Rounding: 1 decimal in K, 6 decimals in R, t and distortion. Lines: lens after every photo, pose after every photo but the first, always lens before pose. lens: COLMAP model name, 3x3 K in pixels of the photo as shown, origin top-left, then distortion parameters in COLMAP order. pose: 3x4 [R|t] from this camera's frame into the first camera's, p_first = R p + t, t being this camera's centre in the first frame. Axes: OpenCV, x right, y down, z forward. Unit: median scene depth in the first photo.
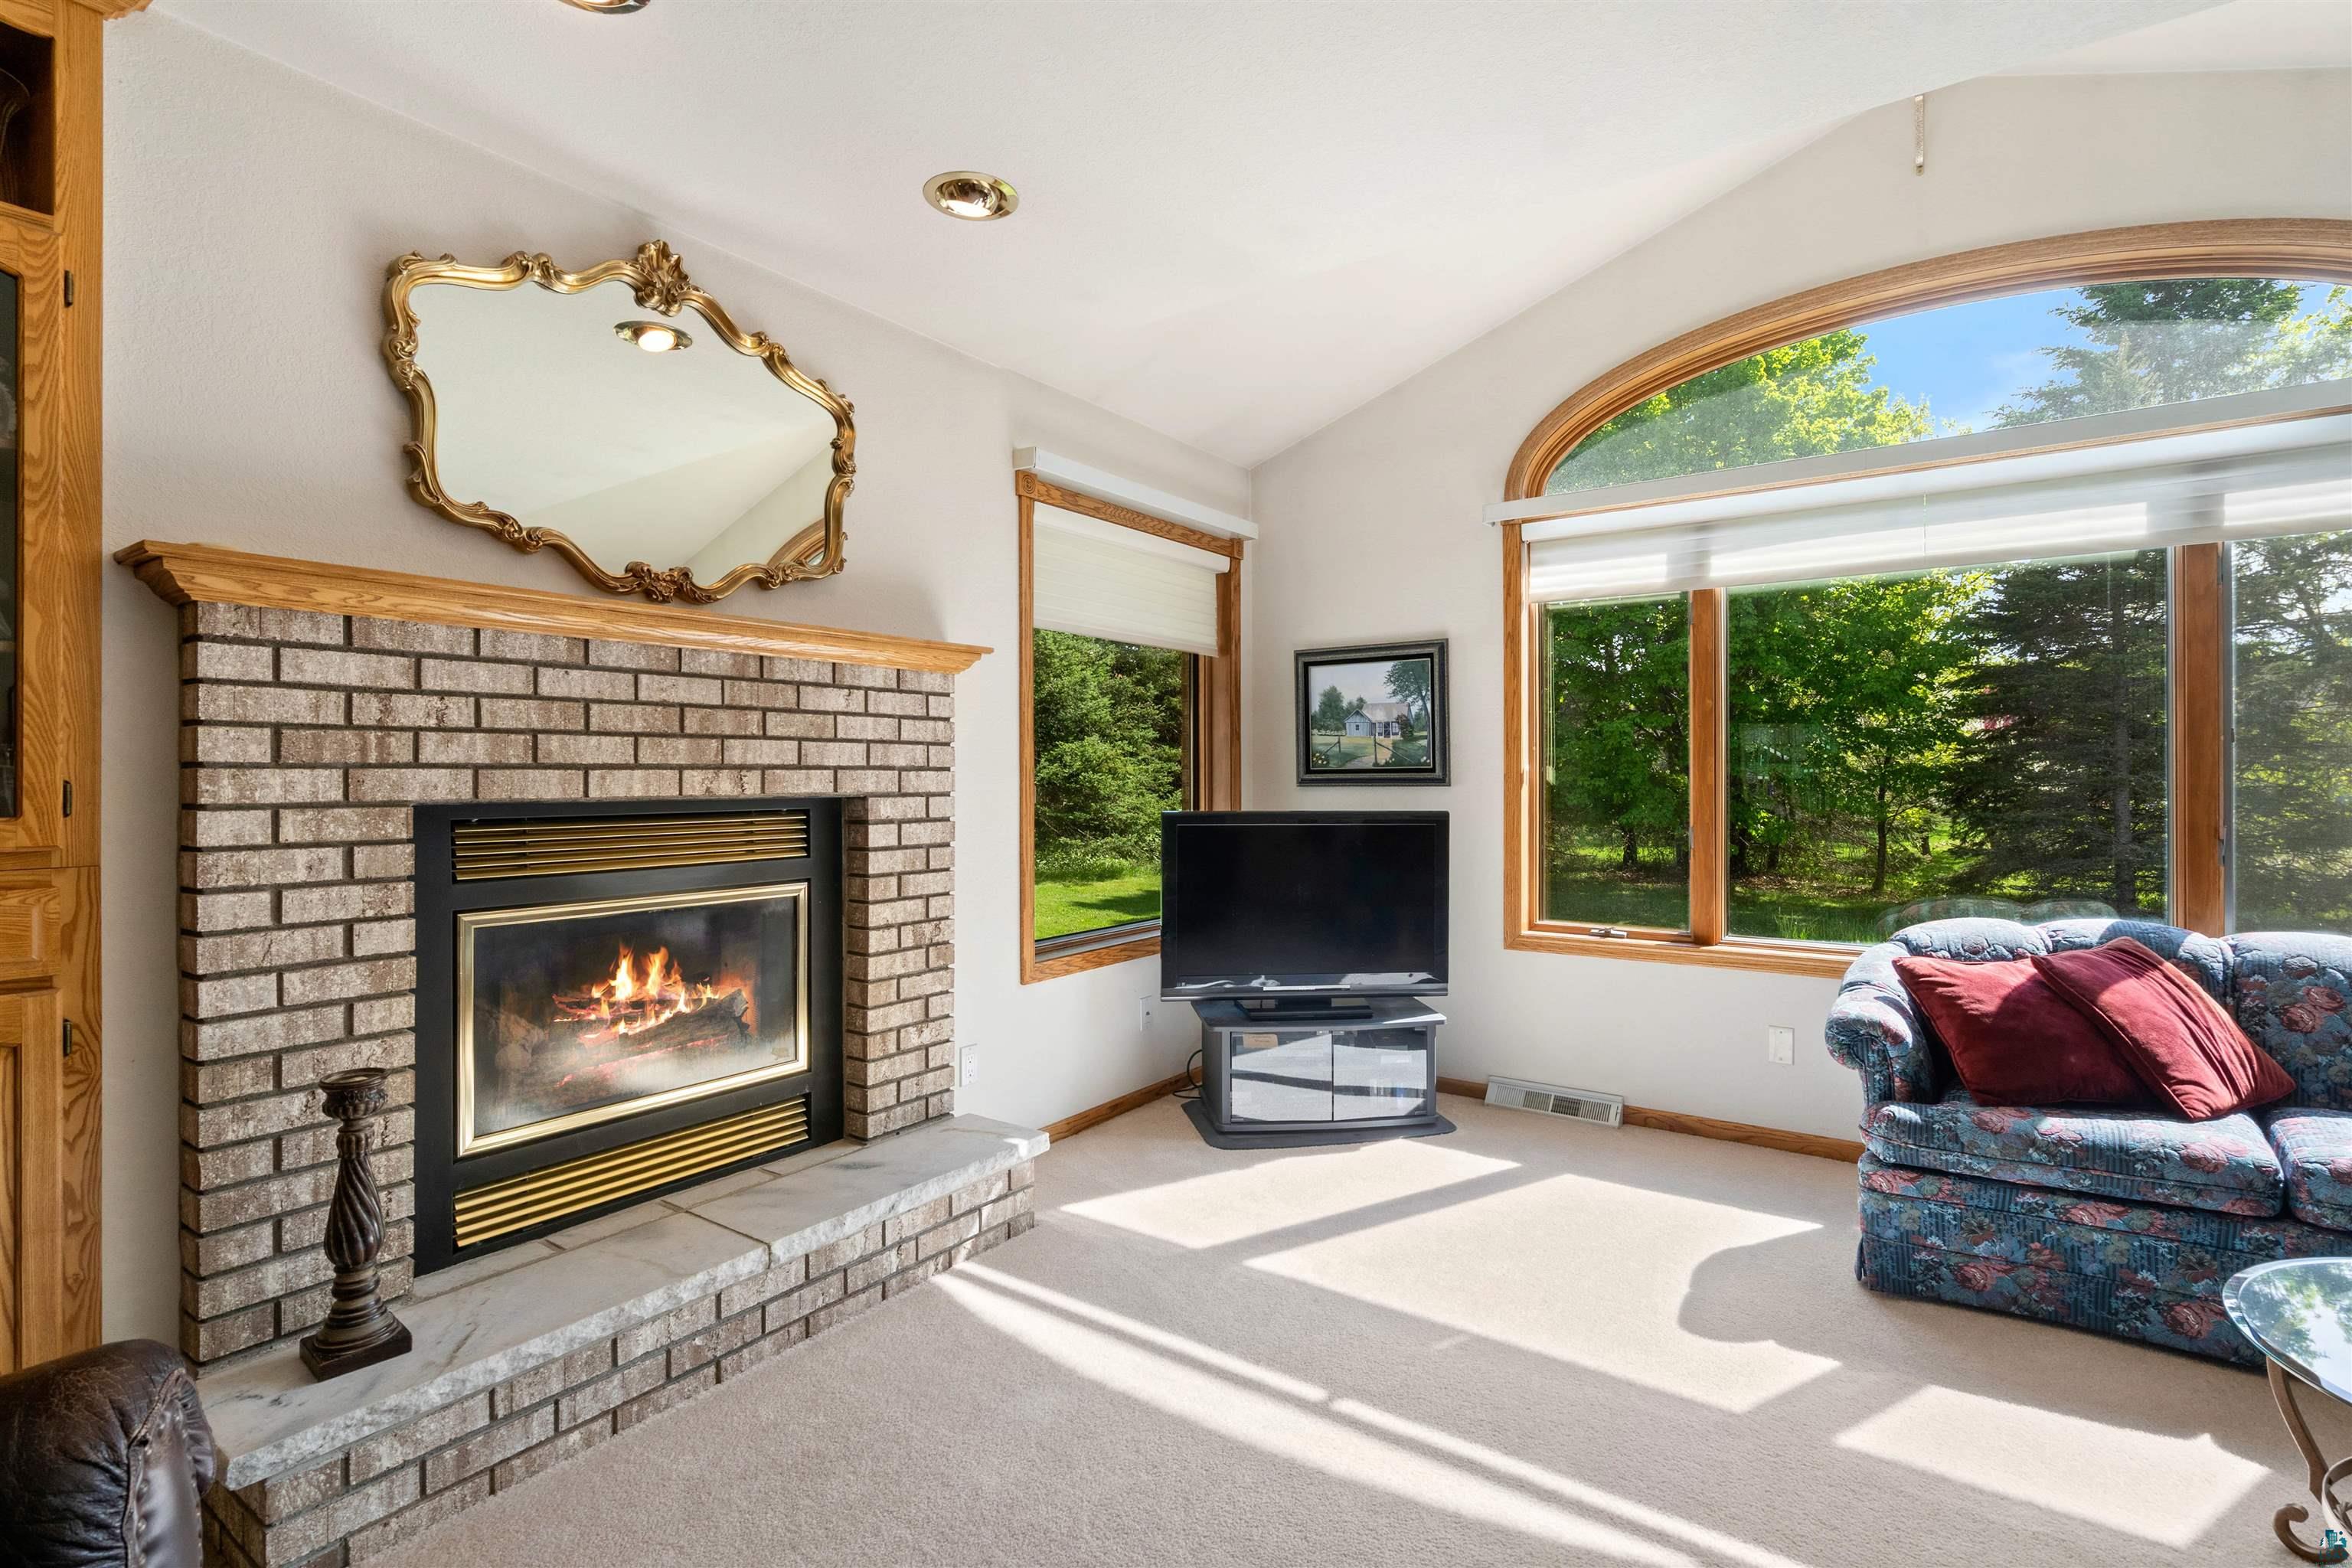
lens RADIAL K [[1105.5, 0, 1184.4], [0, 1105.5, 774.8], [0, 0, 1]] dist [-0.003491, 0.001896]
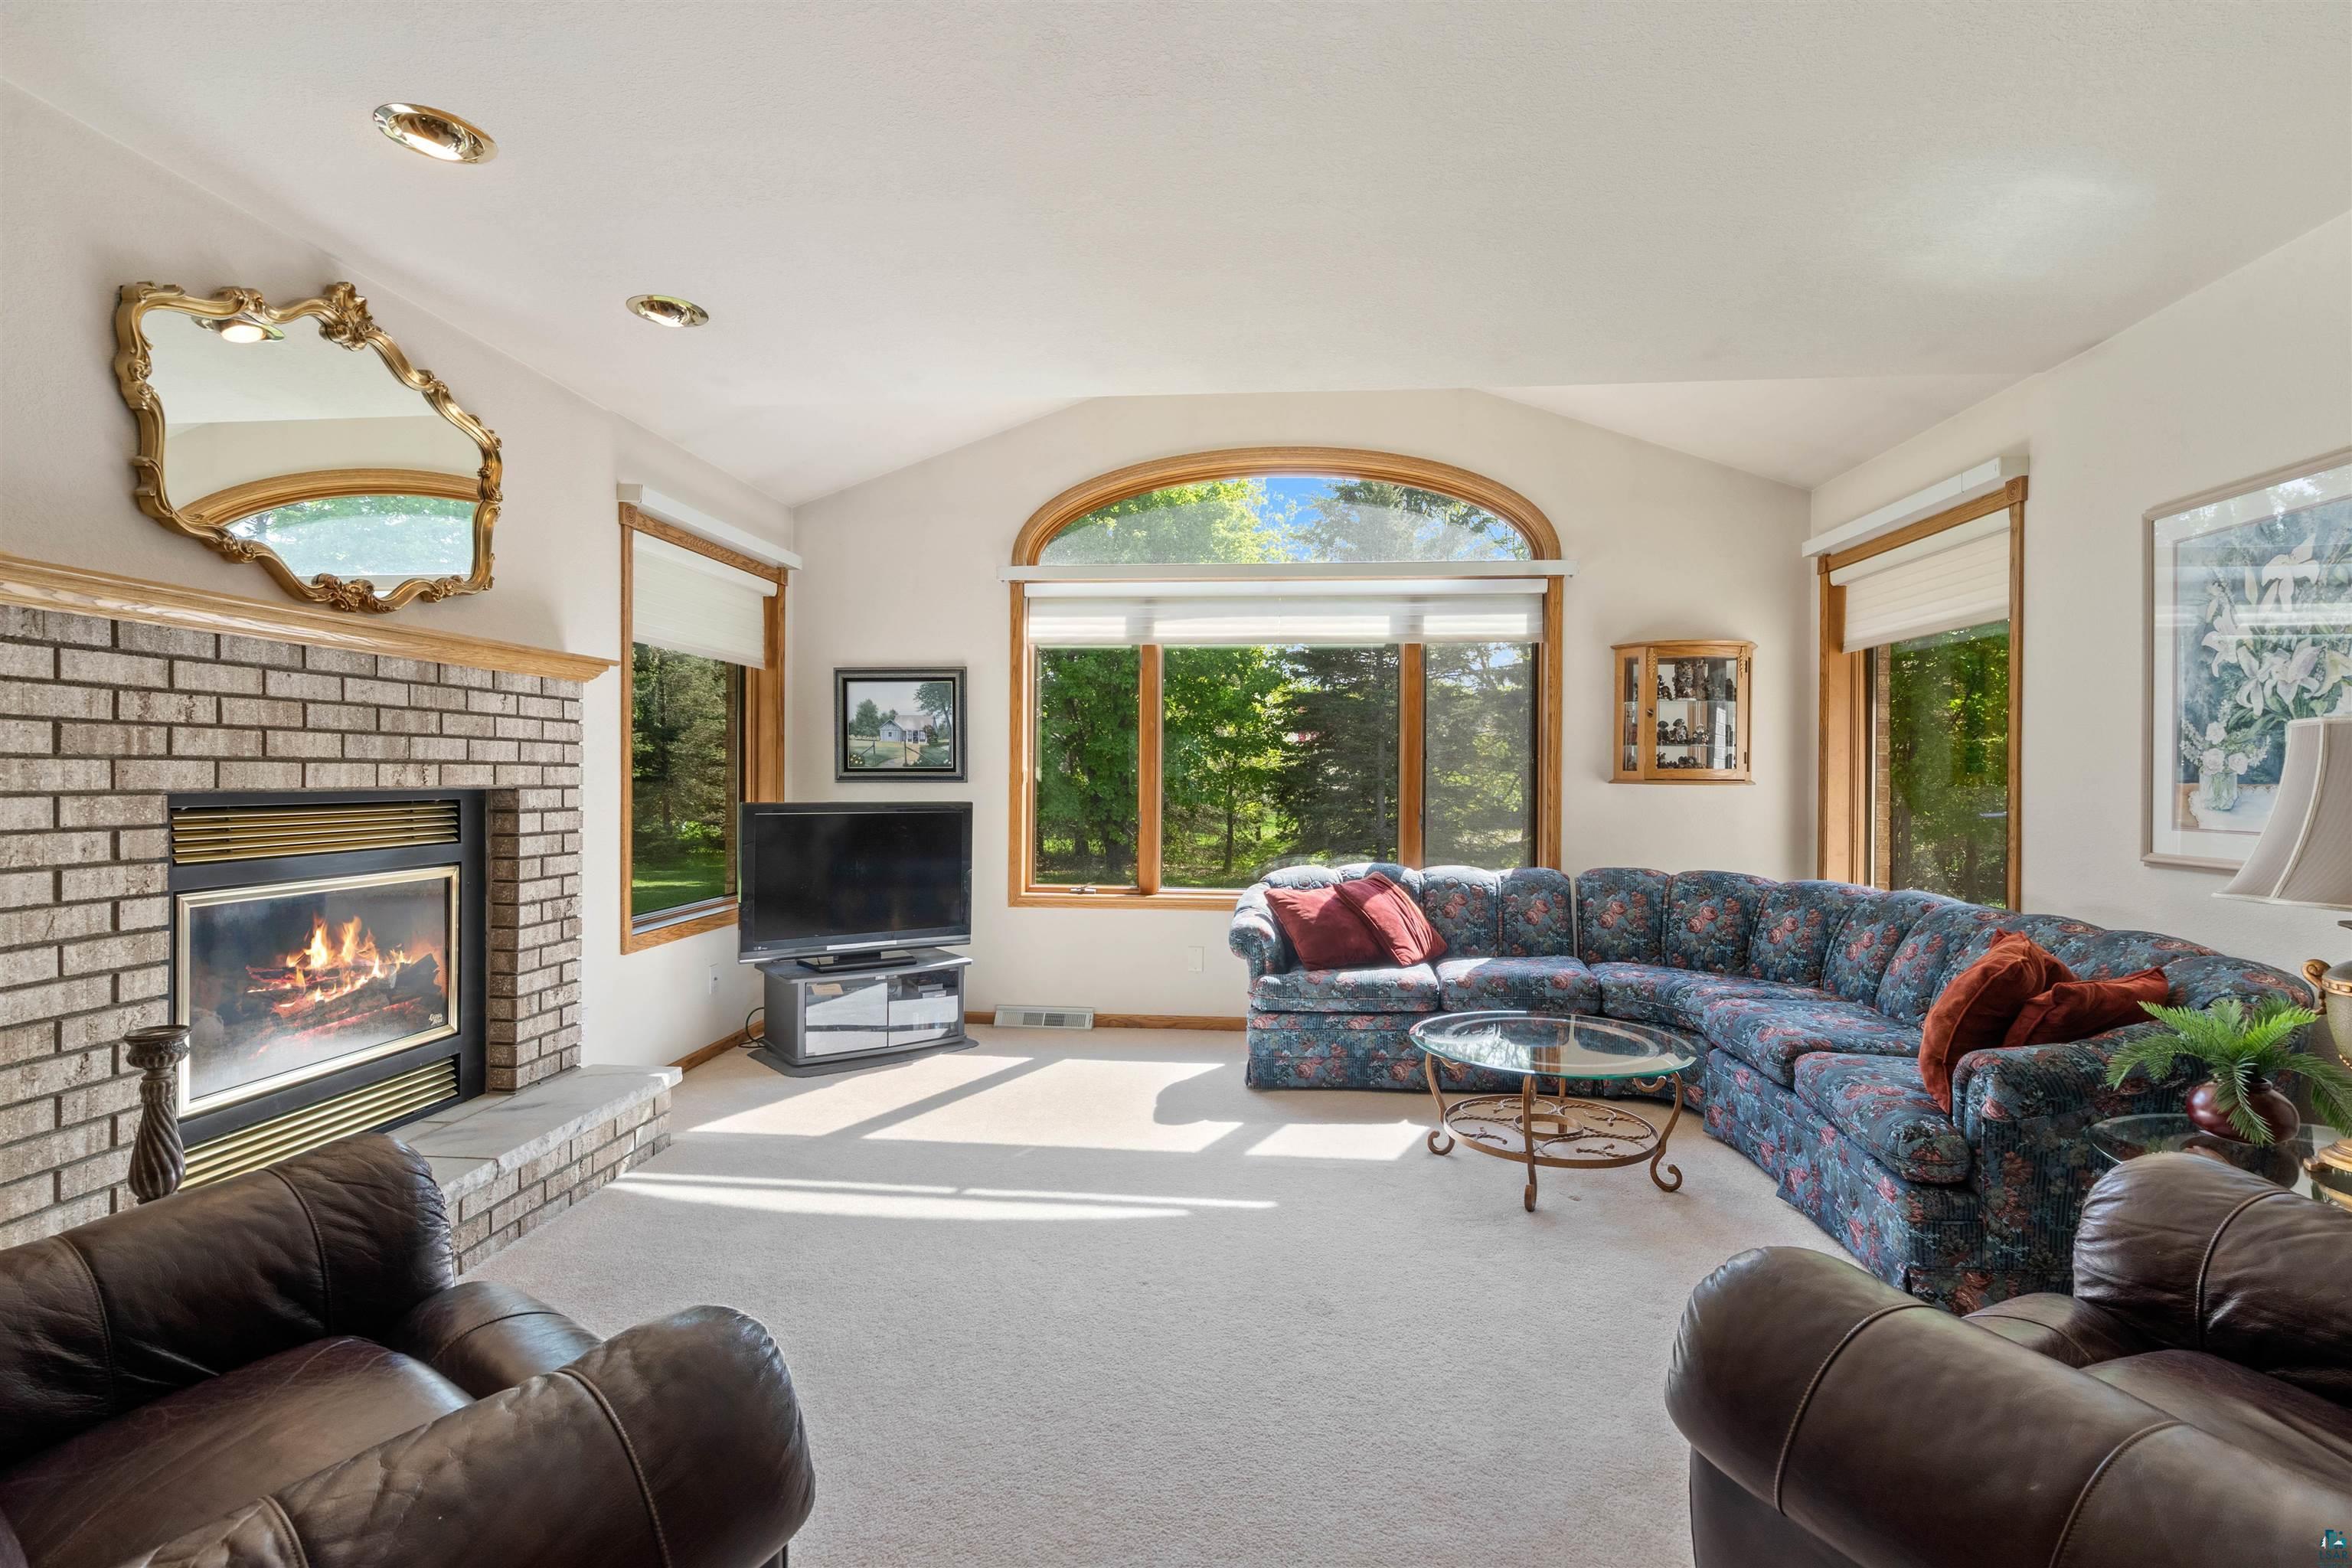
lens RADIAL K [[1098.3, 0, 1176.0], [0, 1098.3, 784.0], [0, 0, 1]] dist [0.001225, 0.000543]
pose [[0.868712, 0.003830, 0.495302, -0.290783], [-0.008512, 0.999938, 0.007198, 0.001209], [-0.495244, -0.010469, 0.868691, -0.359376]]
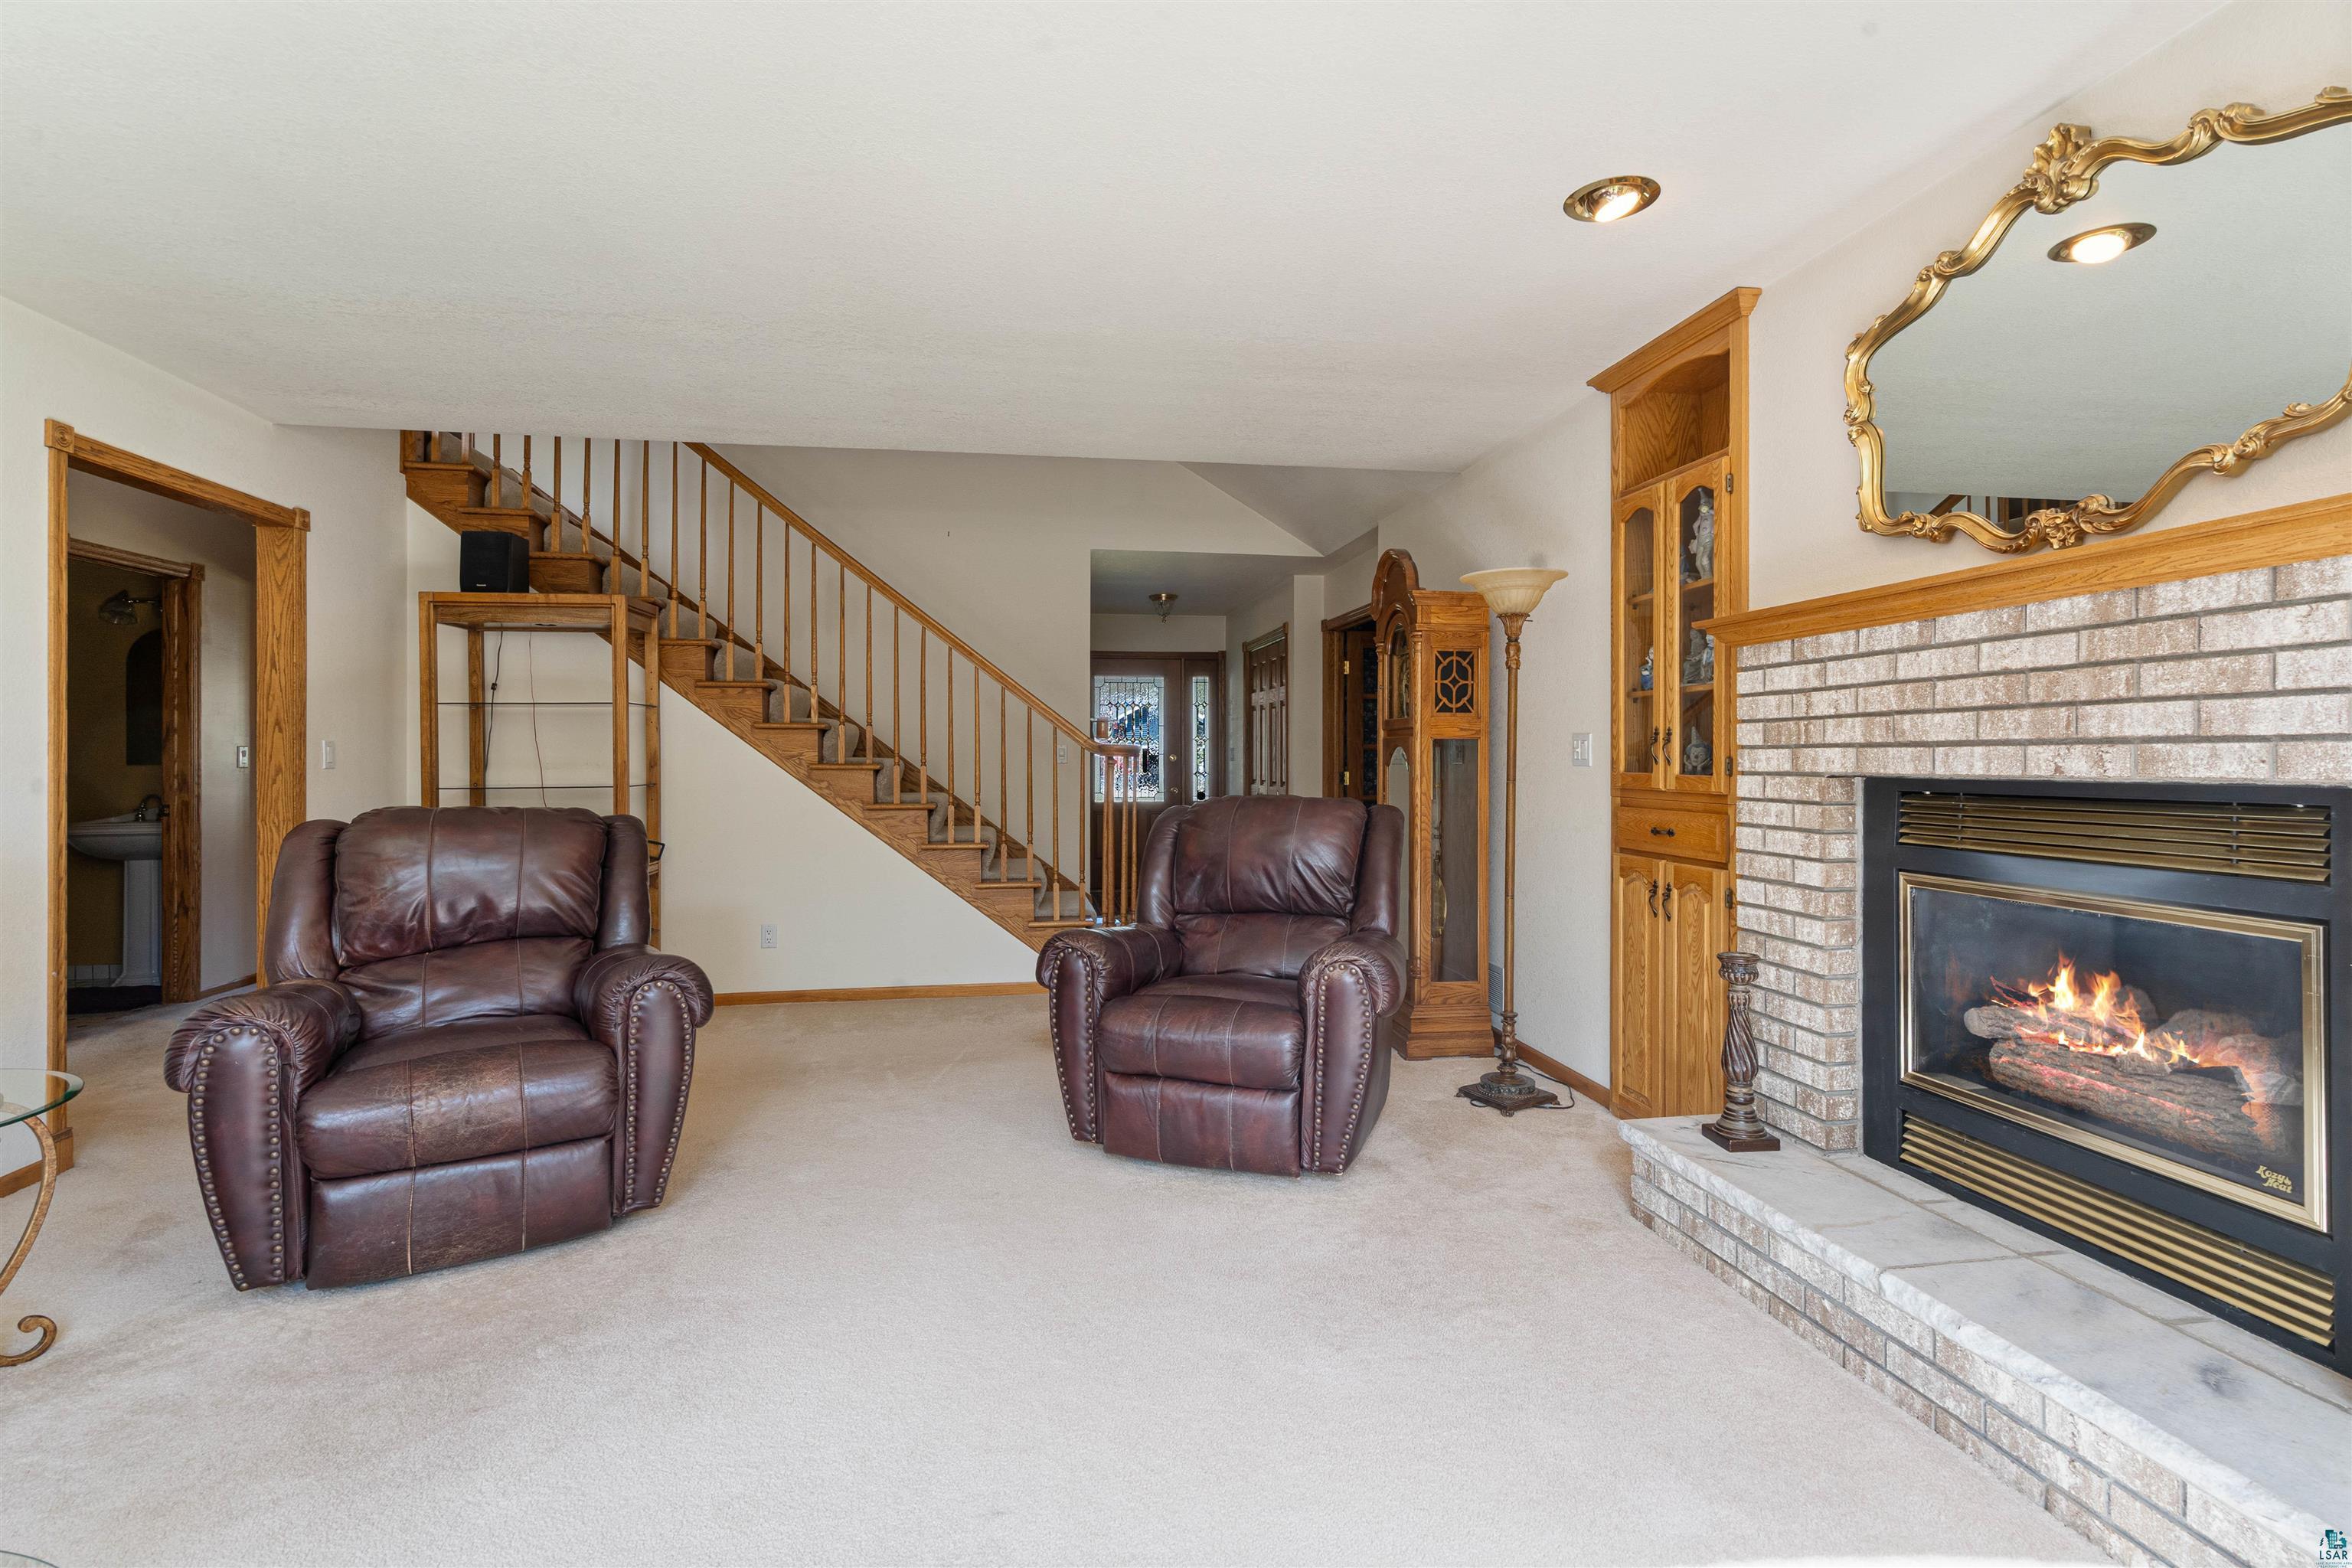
lens RADIAL K [[1090.6, 0, 1178.4], [0, 1090.6, 758.5], [0, 0, 1]] dist [-0.001822, 0.001697]
pose [[-0.714121, 0.004194, -0.700010, 0.587409], [0.004346, 0.999989, 0.001558, 0.001277], [0.700009, -0.001930, -0.714131, 1.097404]]
